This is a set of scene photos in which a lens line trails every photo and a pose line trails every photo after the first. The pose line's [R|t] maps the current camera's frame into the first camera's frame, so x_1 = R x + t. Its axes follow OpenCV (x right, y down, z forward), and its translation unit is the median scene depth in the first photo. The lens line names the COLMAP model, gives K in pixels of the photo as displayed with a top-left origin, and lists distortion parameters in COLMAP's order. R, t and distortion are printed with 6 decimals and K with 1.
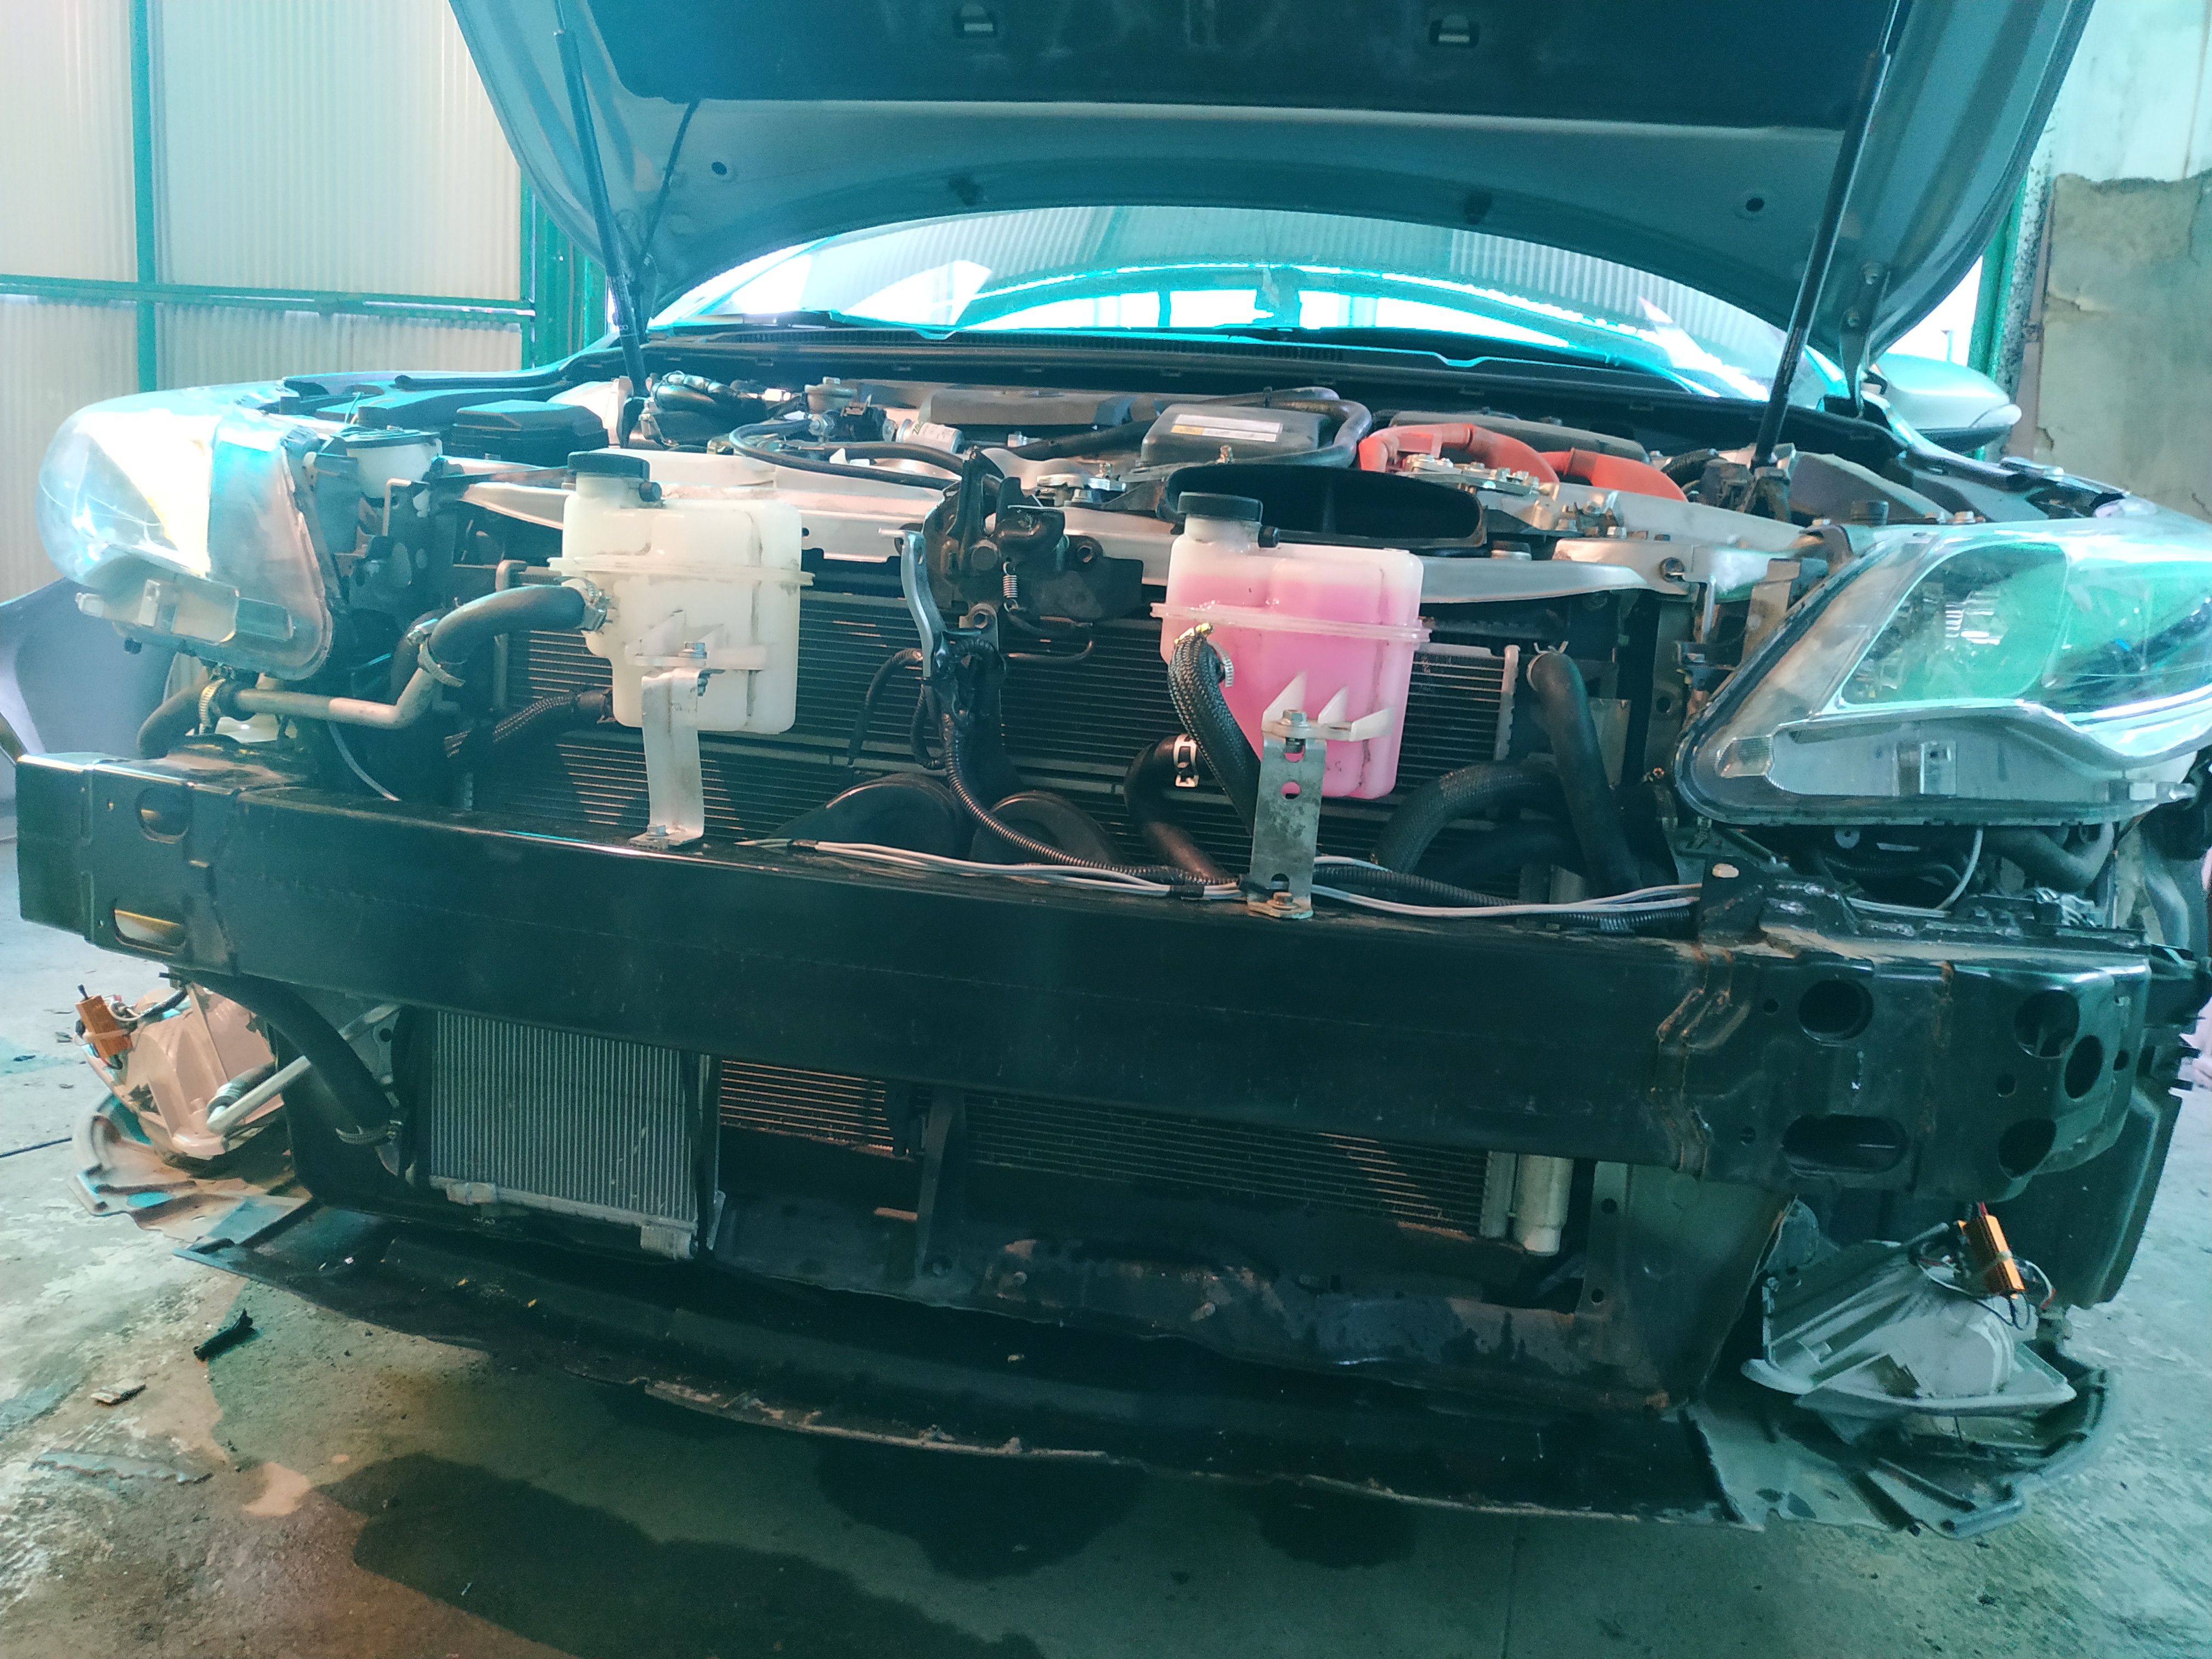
lens RADIAL K [[1598.2, 0, 1107.3], [0, 1598.2, 843.6], [0, 0, 1]] dist [-0.000685, -0.010988]
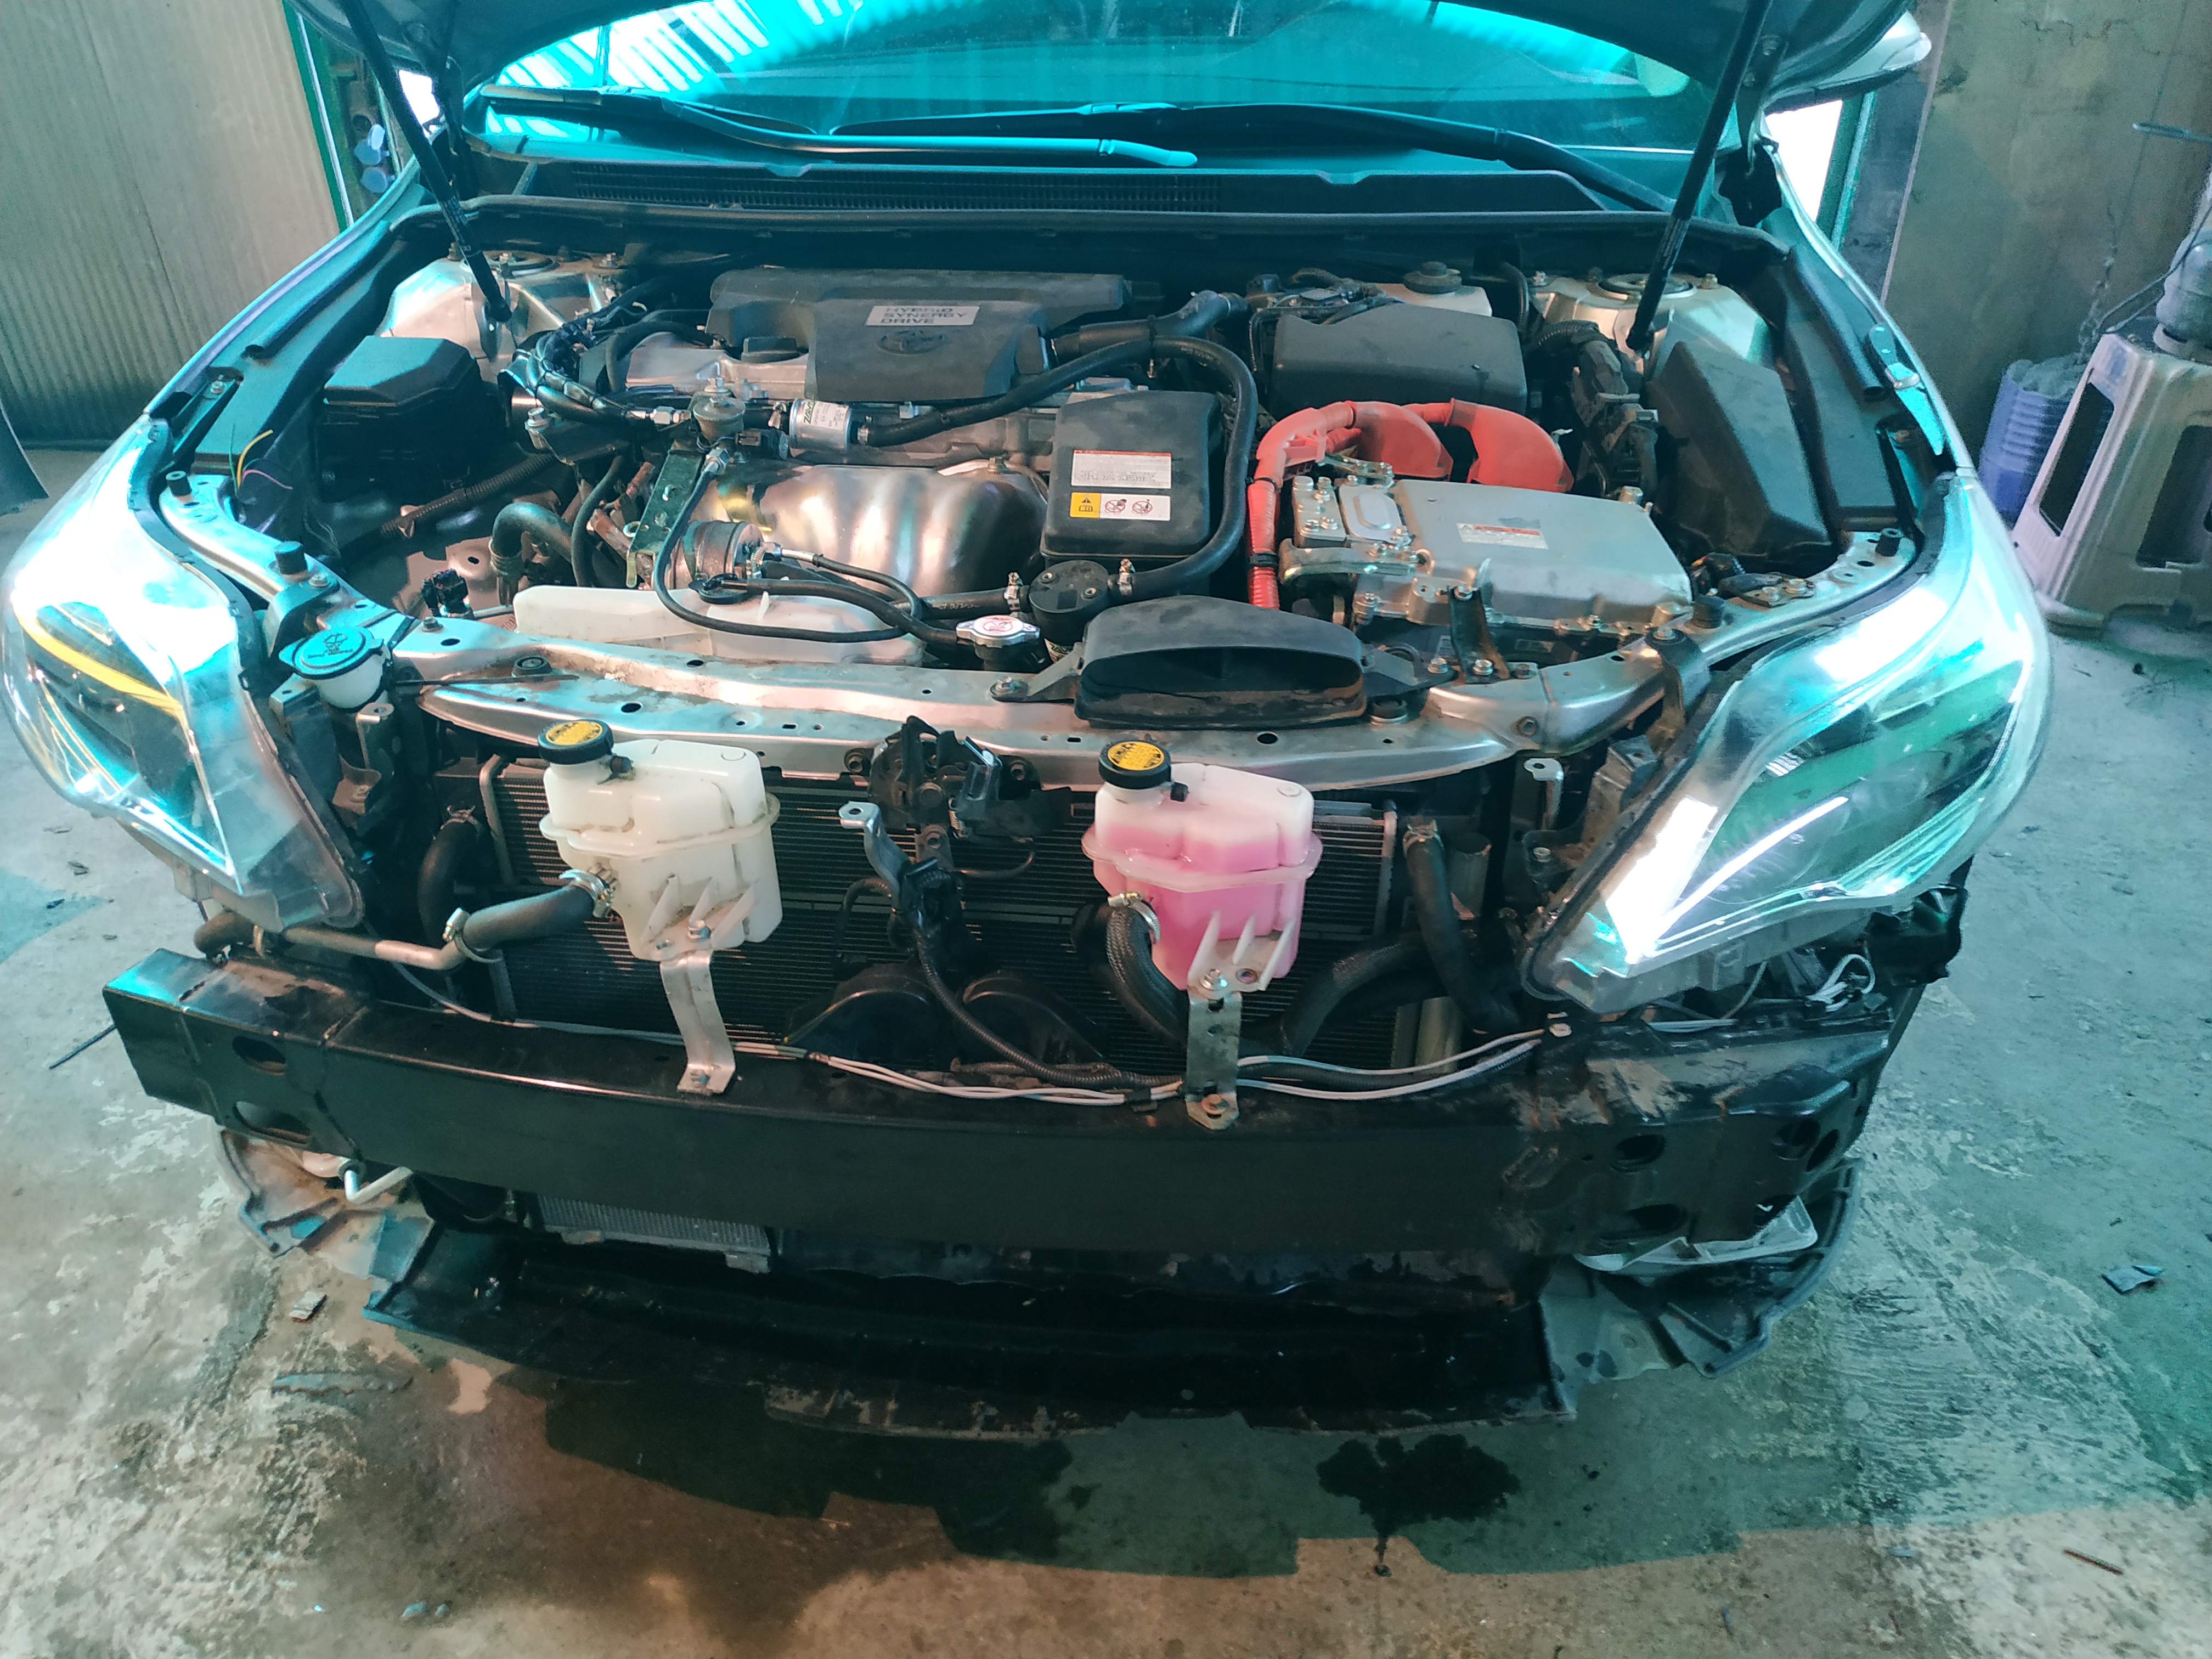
lens RADIAL K [[1601.1, 0, 1096.7], [0, 1601.1, 851.7], [0, 0, 1]] dist [0.020692, -0.052026]
pose [[0.993346, -0.112602, 0.024181, 0.008037], [0.092354, 0.904250, 0.416896, -0.559258], [-0.068809, -0.411889, 0.908632, -0.053050]]
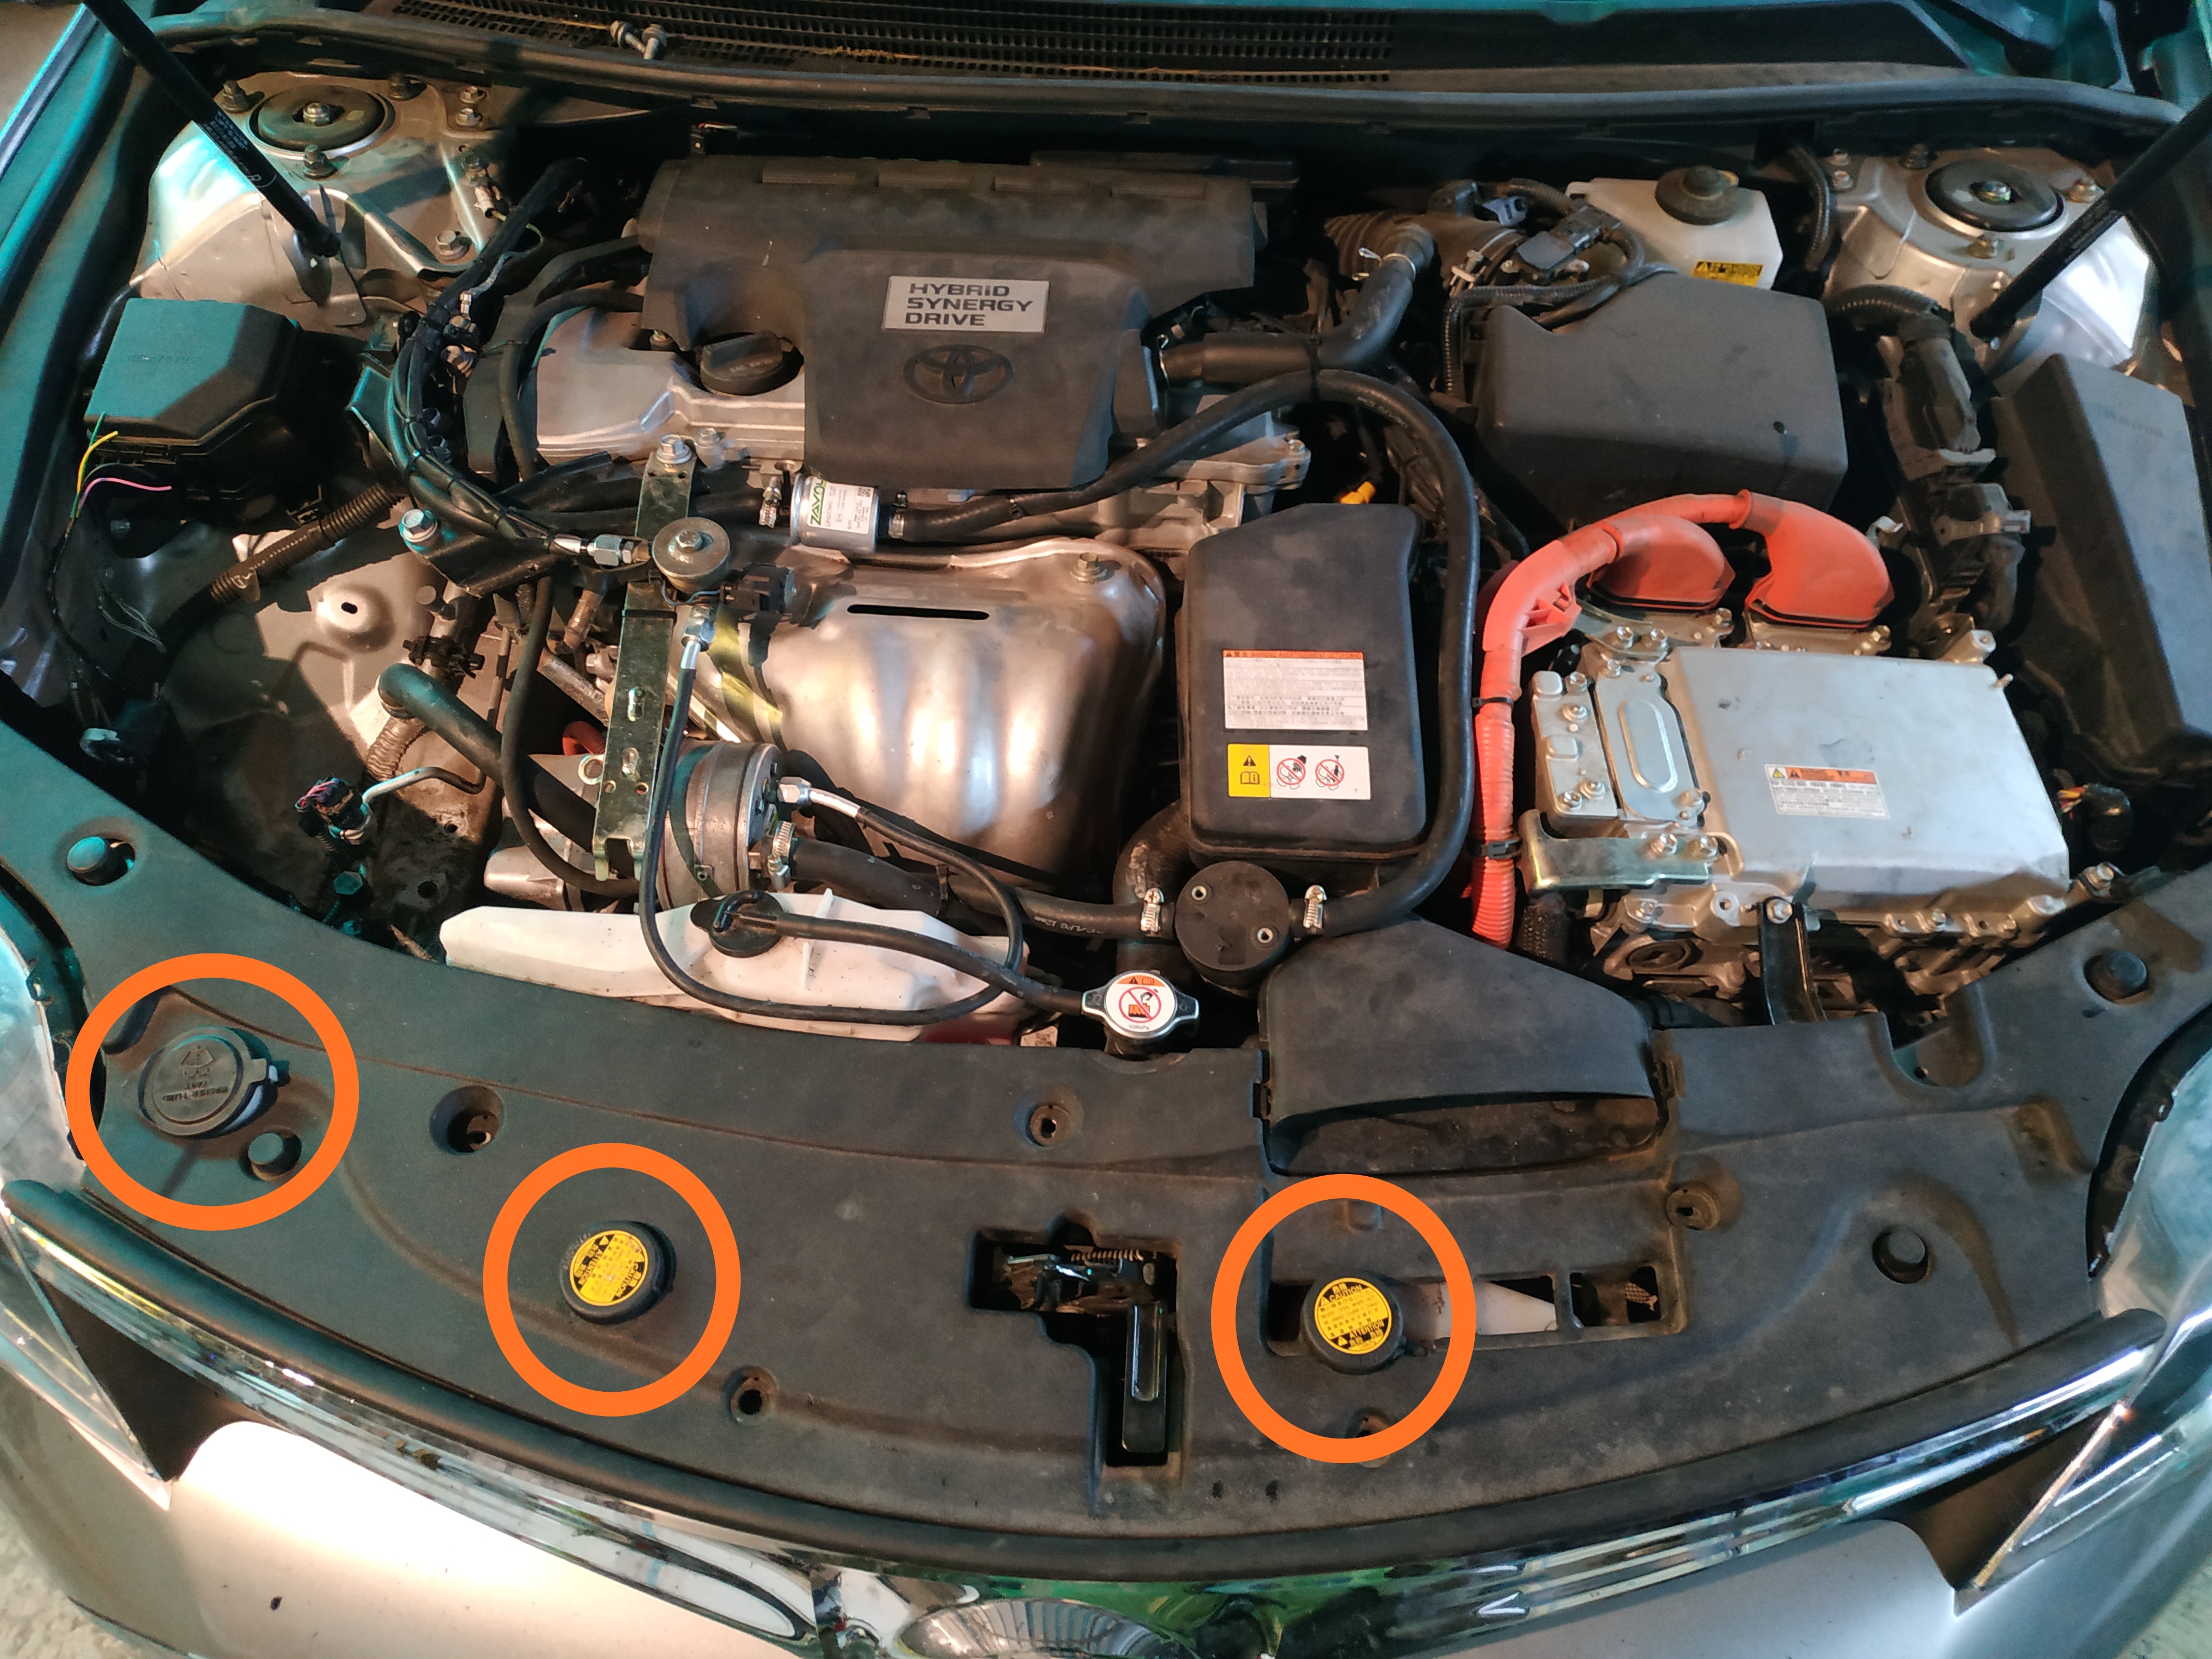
lens RADIAL K [[1601.1, 0, 1096.7], [0, 1601.1, 851.7], [0, 0, 1]] dist [0.020692, -0.052026]
pose [[0.990419, -0.136996, 0.017389, -0.041262], [0.081960, 0.684486, 0.724404, -0.877987], [-0.111143, -0.716039, 0.689156, 0.544387]]
